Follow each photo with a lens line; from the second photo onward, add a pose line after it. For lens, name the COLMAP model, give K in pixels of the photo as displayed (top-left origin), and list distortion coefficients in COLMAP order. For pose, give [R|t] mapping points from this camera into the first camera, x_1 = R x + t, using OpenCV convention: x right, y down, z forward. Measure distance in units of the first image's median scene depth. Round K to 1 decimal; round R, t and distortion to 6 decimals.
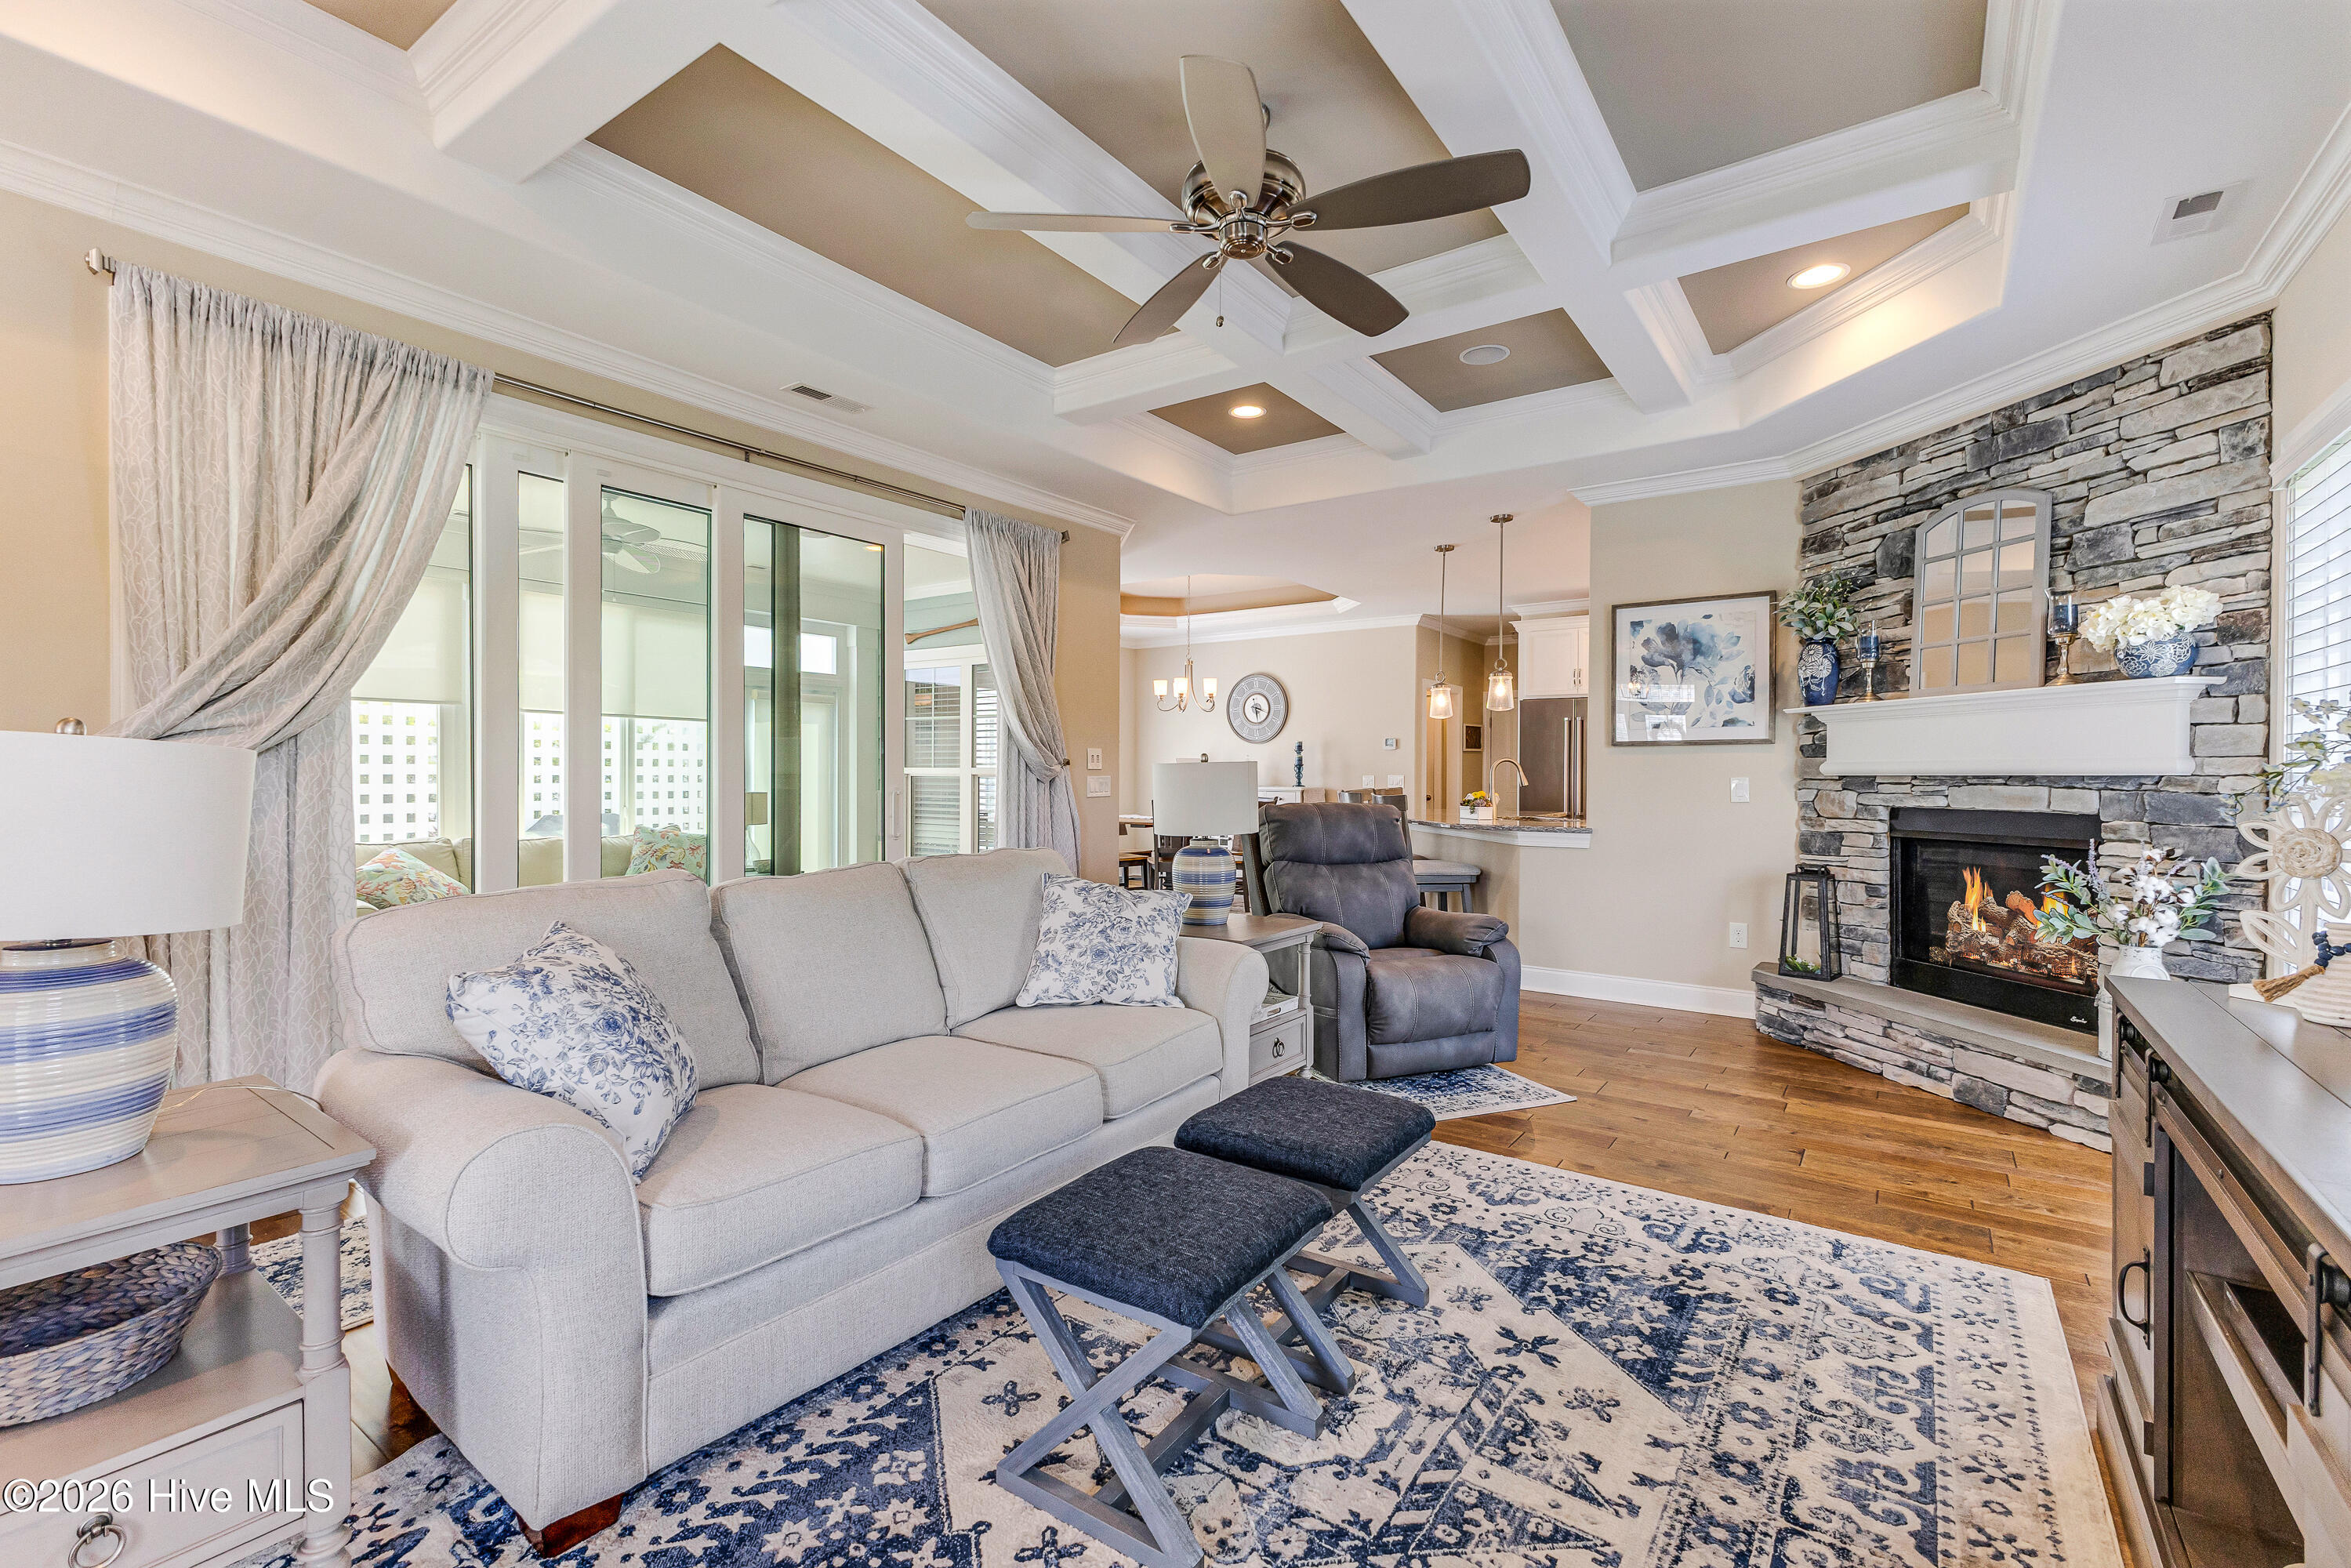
lens RADIAL K [[1067.3, 0, 1167.4], [0, 1067.3, 780.7], [0, 0, 1]] dist [0.015152, 0.000595]
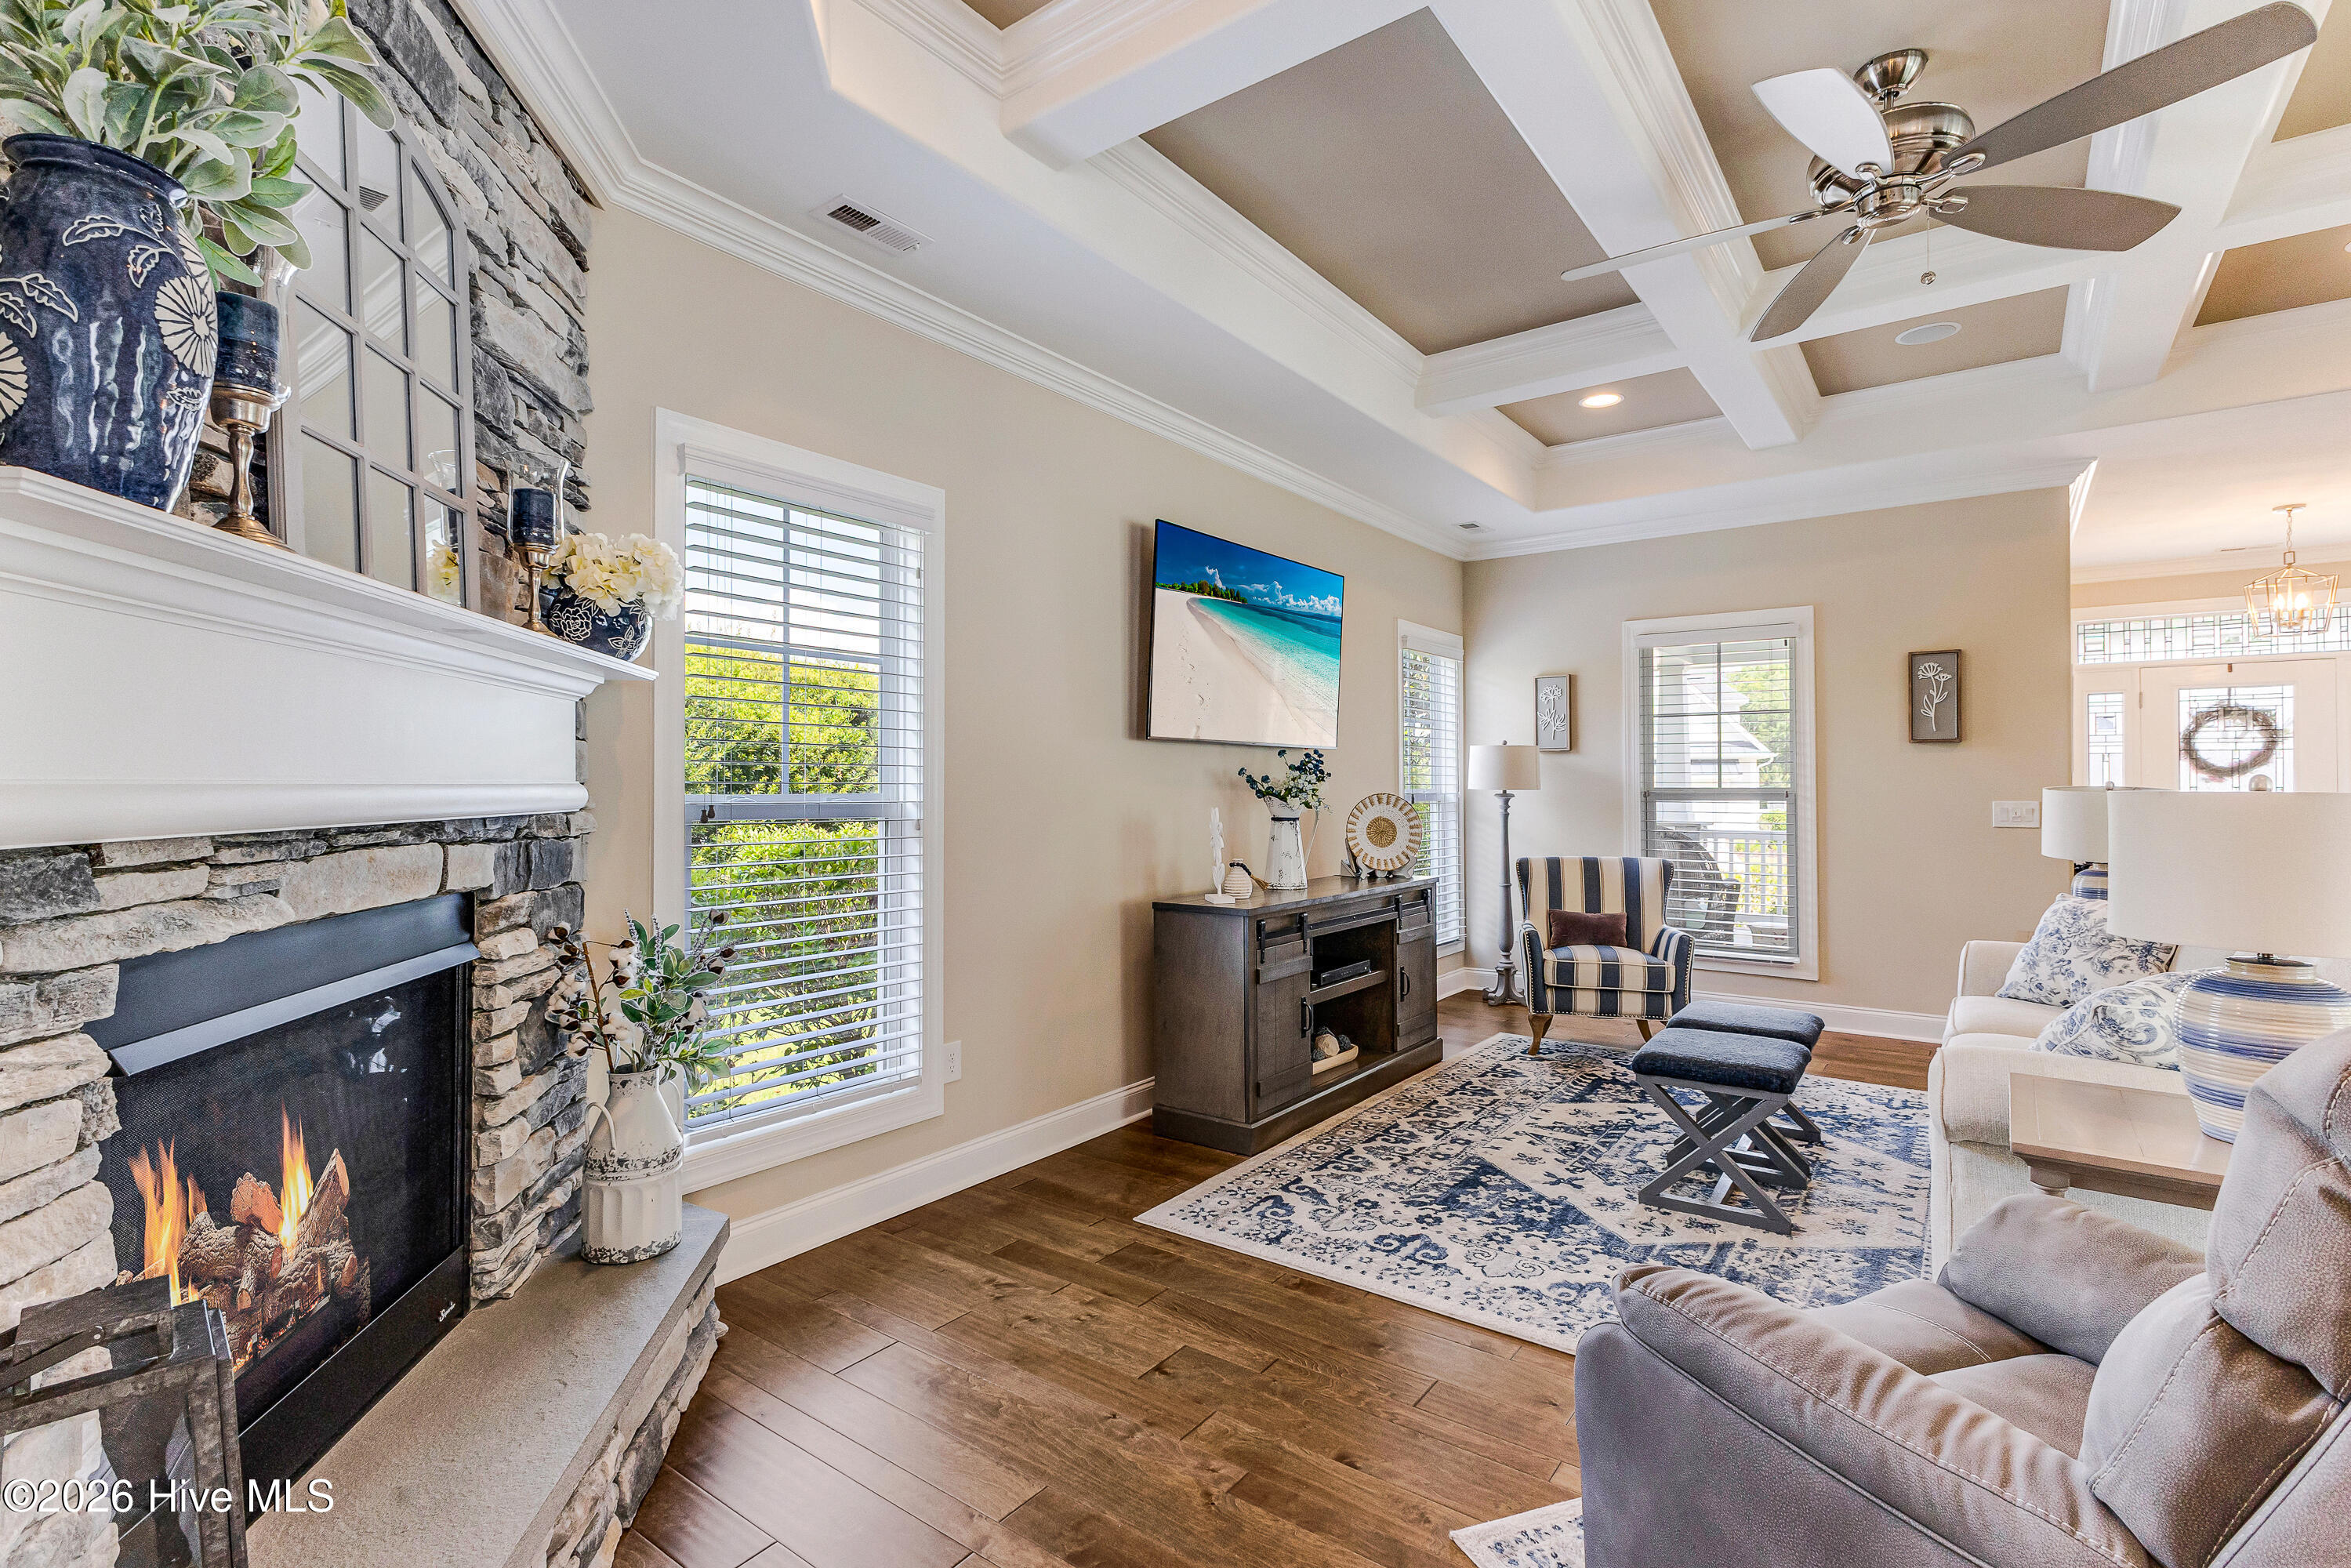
lens RADIAL K [[1067.3, 0, 1126.8], [0, 1067.3, 794.6], [0, 0, 1]] dist [0.015152, 0.000595]
pose [[-0.997674, -0.000888, 0.068164, 0.792259], [0.000392, 0.999824, 0.018770, -0.051458], [-0.068169, 0.018753, -0.997498, 2.374507]]
